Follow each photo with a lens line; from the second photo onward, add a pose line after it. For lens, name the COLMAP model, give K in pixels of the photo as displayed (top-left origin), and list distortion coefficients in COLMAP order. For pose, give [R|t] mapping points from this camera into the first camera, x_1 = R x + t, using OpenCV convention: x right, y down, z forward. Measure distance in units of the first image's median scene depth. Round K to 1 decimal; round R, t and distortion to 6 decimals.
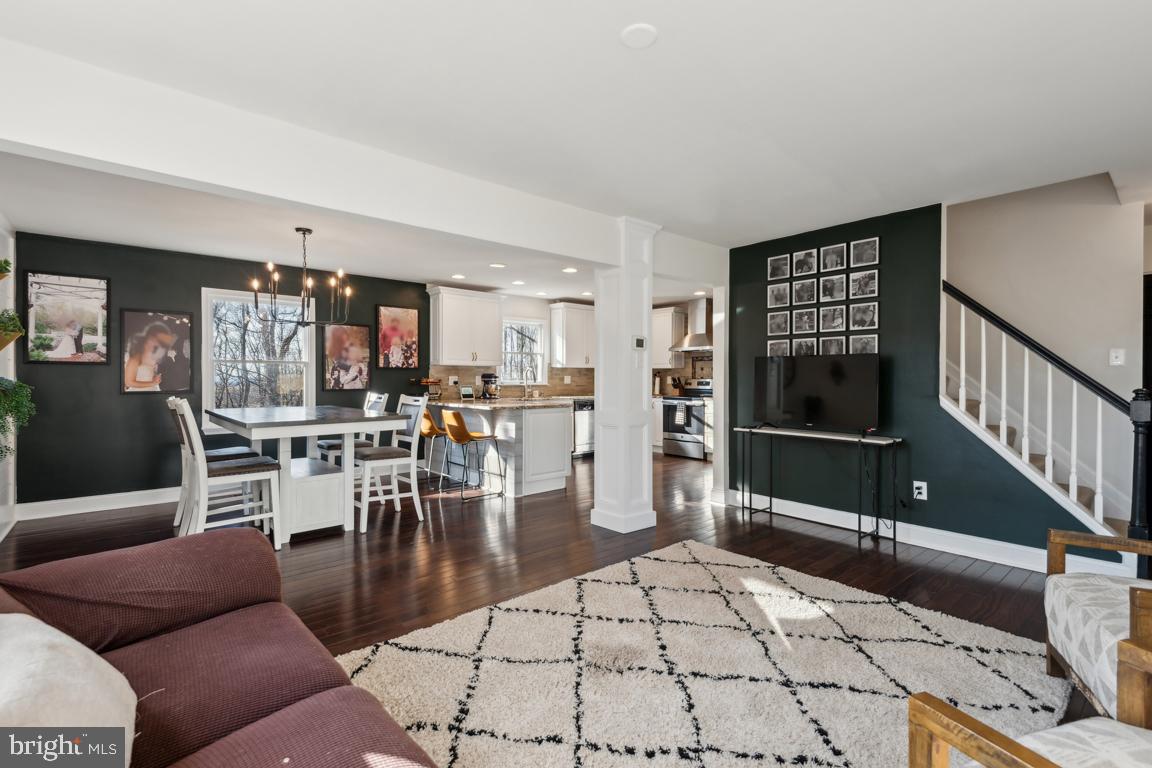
lens RADIAL K [[518.0, 0, 573.3], [0, 518.0, 379.3], [0, 0, 1]] dist [0.030098, -0.012935]
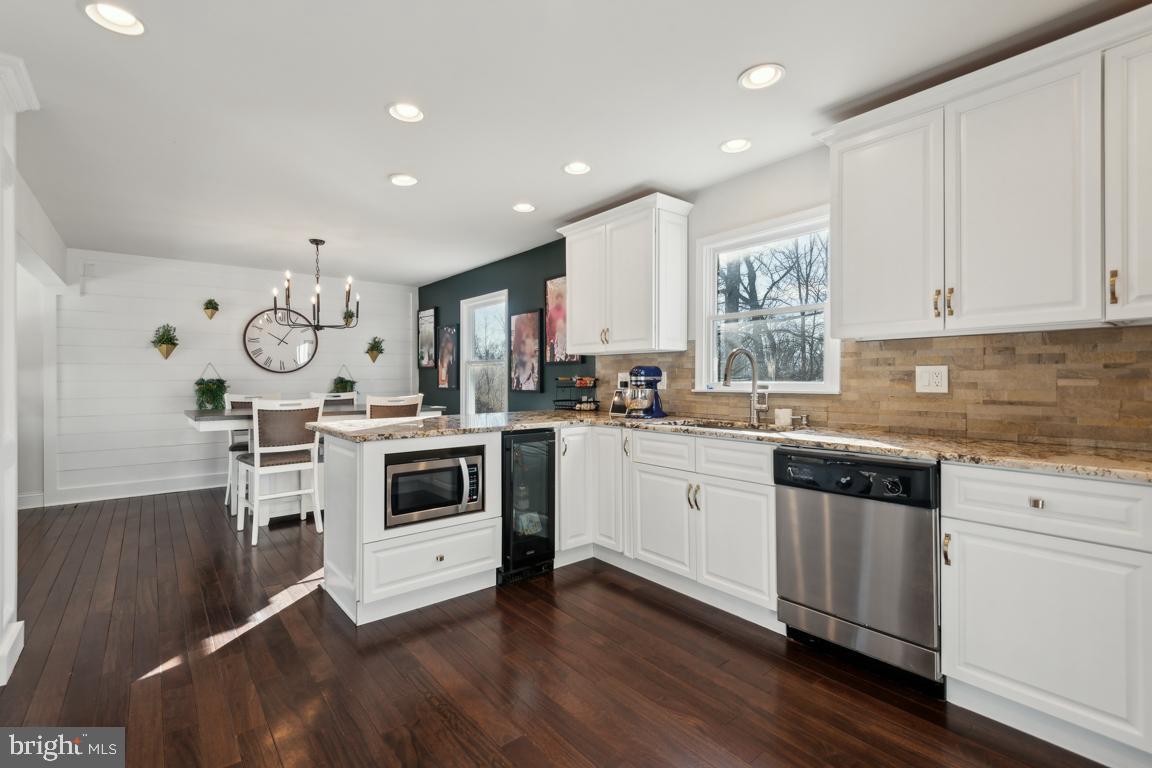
lens RADIAL K [[518.0, 0, 573.4], [0, 518.0, 379.5], [0, 0, 1]] dist [0.030098, -0.012935]
pose [[-0.030165, 0.001717, -0.999543, 0.525430], [0.001074, 0.999998, 0.001685, 0.000732], [0.999544, -0.001023, -0.030166, 1.487328]]
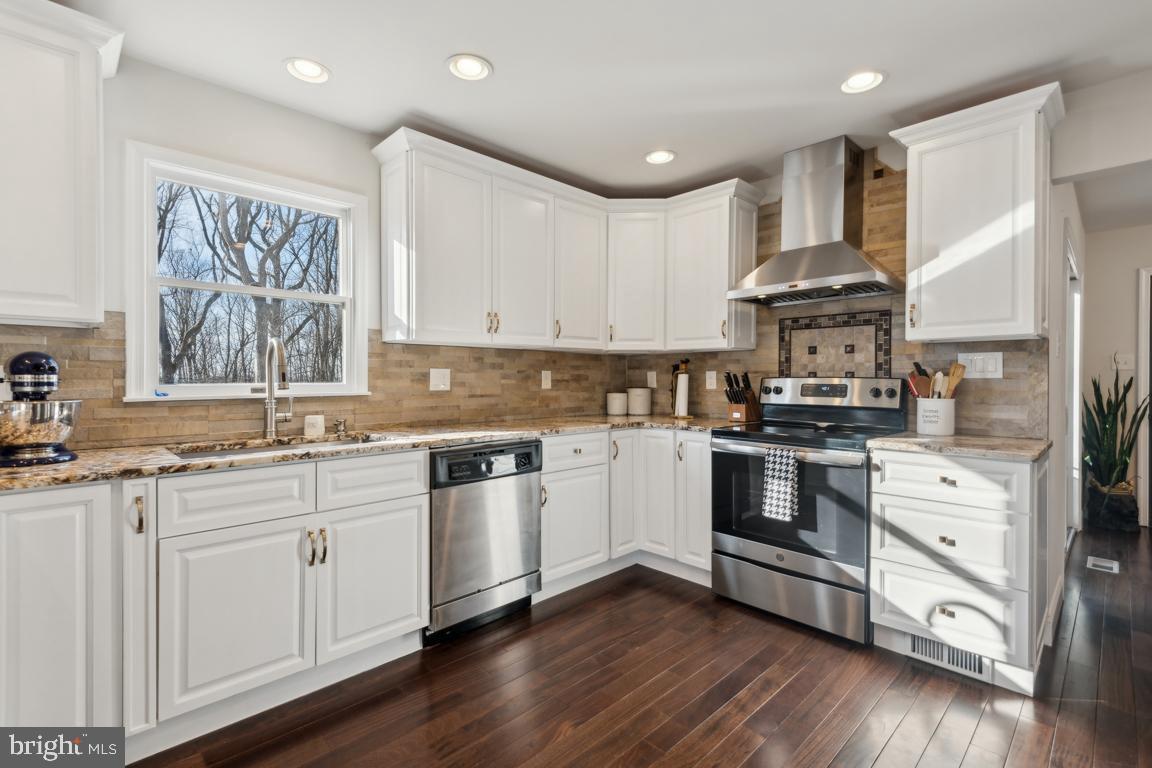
lens RADIAL K [[518.0, 0, 569.6], [0, 518.0, 381.0], [0, 0, 1]] dist [0.030098, -0.012935]
pose [[0.998727, -0.000056, 0.050450, 0.108380], [-0.000204, 0.999987, 0.005150, 0.000167], [-0.050449, -0.005154, 0.998713, 1.177337]]
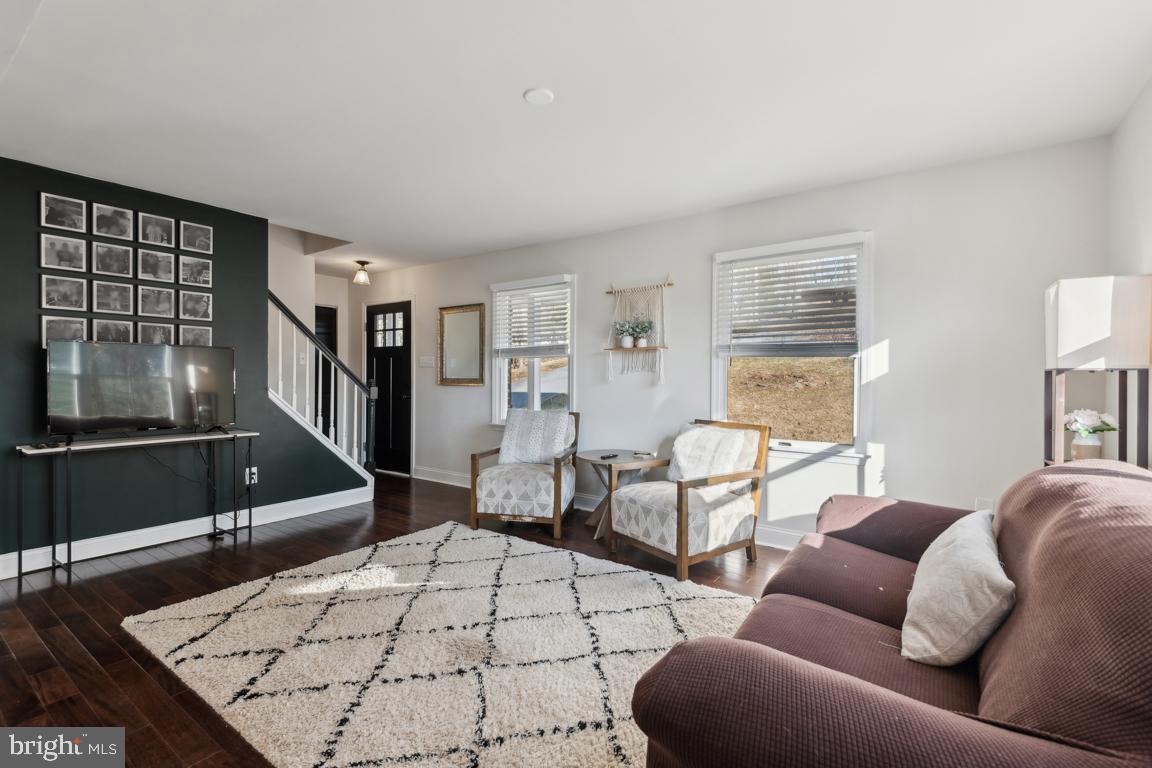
lens RADIAL K [[518.0, 0, 569.8], [0, 518.0, 377.1], [0, 0, 1]] dist [0.030098, -0.012935]
pose [[-0.231148, -0.006927, 0.972894, -0.453368], [-0.003817, 0.999973, 0.006213, -0.001403], [-0.972911, -0.002277, -0.231168, 0.502710]]
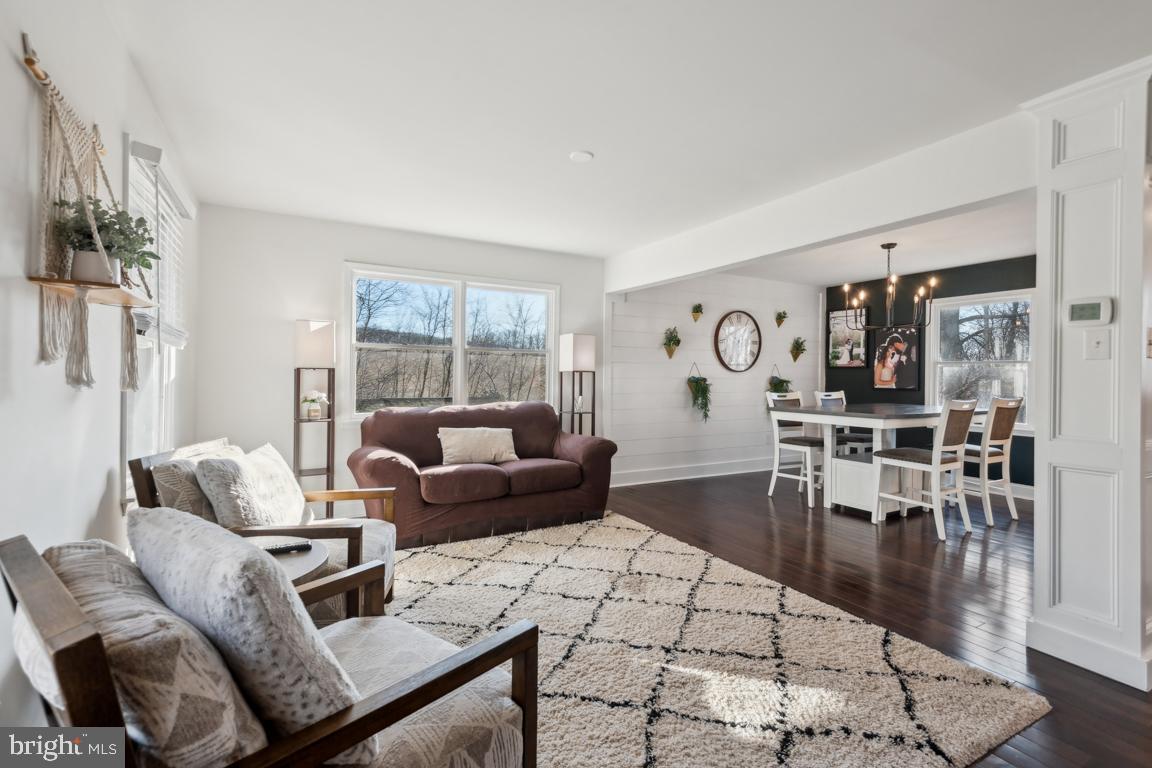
lens RADIAL K [[518.0, 0, 562.5], [0, 518.0, 373.0], [0, 0, 1]] dist [0.030098, -0.012935]
pose [[-0.214103, -0.005236, -0.976797, 0.687036], [-0.010601, 0.999939, -0.003036, -0.002361], [0.976754, 0.009705, -0.214146, 0.533488]]
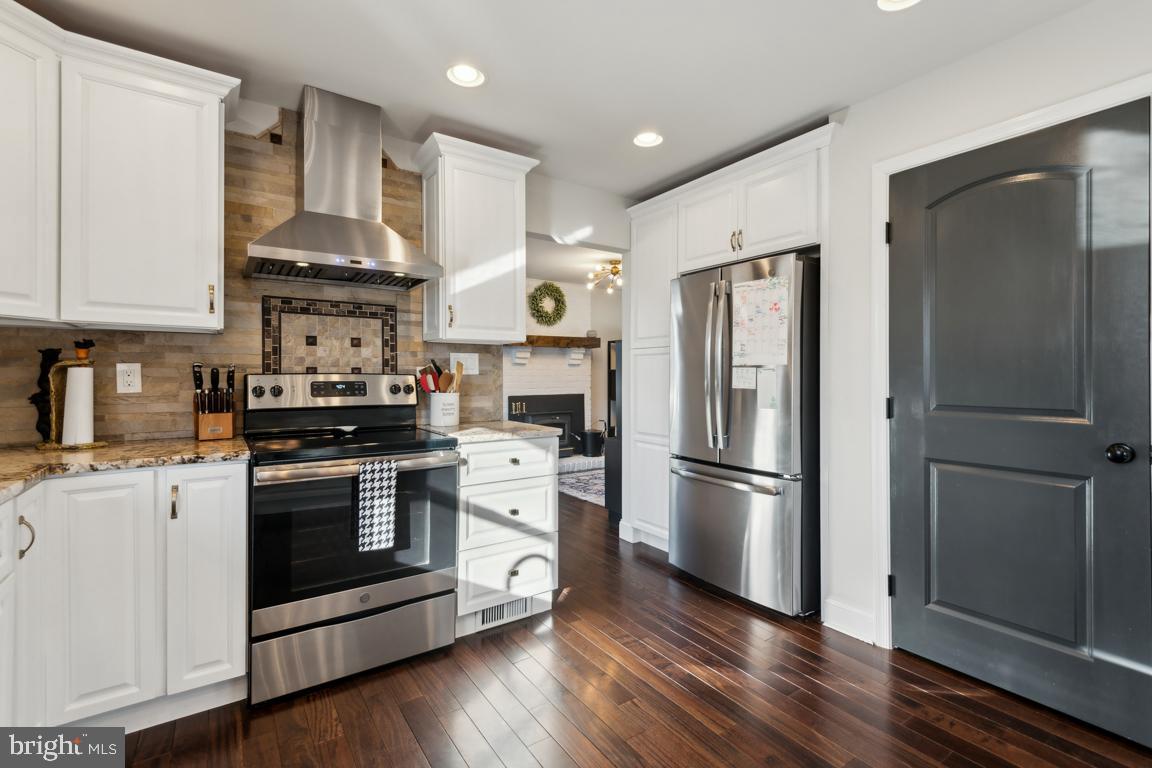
lens RADIAL K [[518.0, 0, 574.3], [0, 518.0, 377.1], [0, 0, 1]] dist [0.030098, -0.012935]
pose [[0.112740, -0.005758, 0.993608, -0.063874], [0.001317, 0.999983, 0.005646, -0.000294], [-0.993624, 0.000672, 0.112746, 1.494945]]
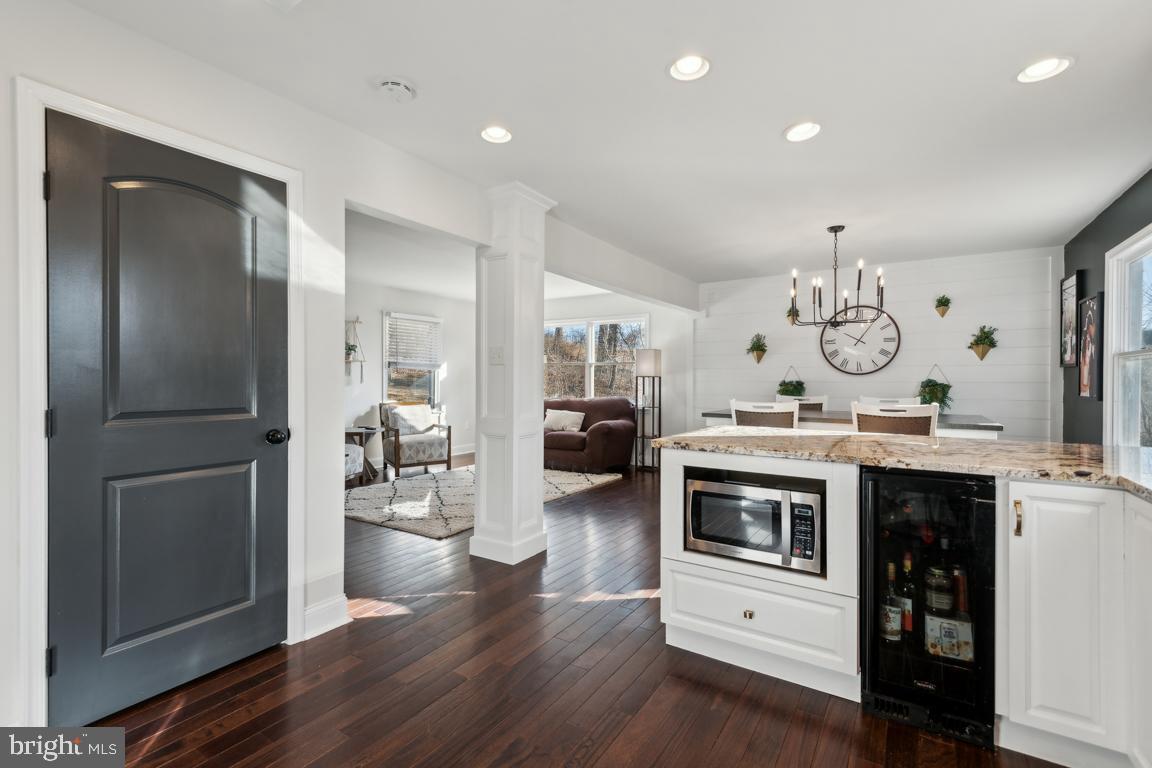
lens RADIAL K [[518.0, 0, 576.7], [0, 518.0, 381.2], [0, 0, 1]] dist [0.030098, -0.012935]
pose [[-0.959484, -0.003960, -0.281735, 0.212506], [-0.005151, 0.999981, 0.003486, -0.000219], [0.281716, 0.004796, -0.959486, 1.713768]]
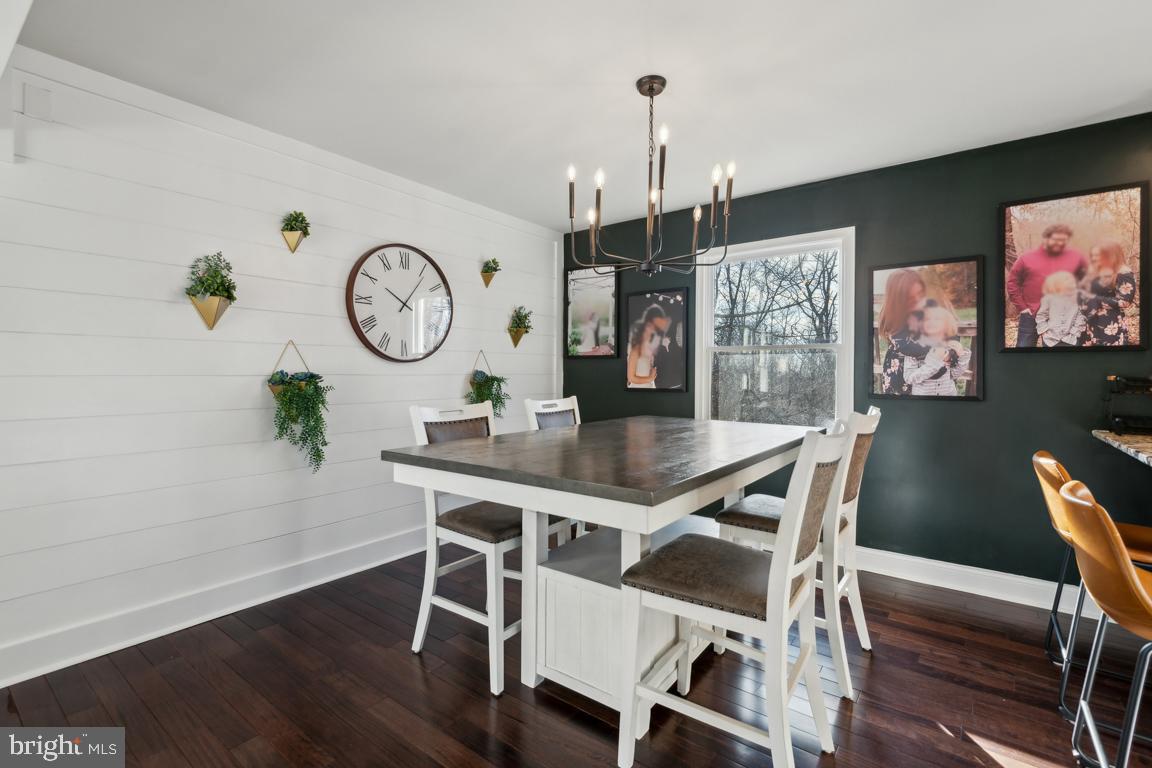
lens RADIAL K [[518.0, 0, 571.4], [0, 518.0, 373.0], [0, 0, 1]] dist [0.030098, -0.012935]
pose [[0.208982, -0.000795, -0.977919, -0.028105], [-0.005082, 0.999985, -0.001899, 0.000498], [0.977906, 0.005367, 0.208975, 0.776284]]
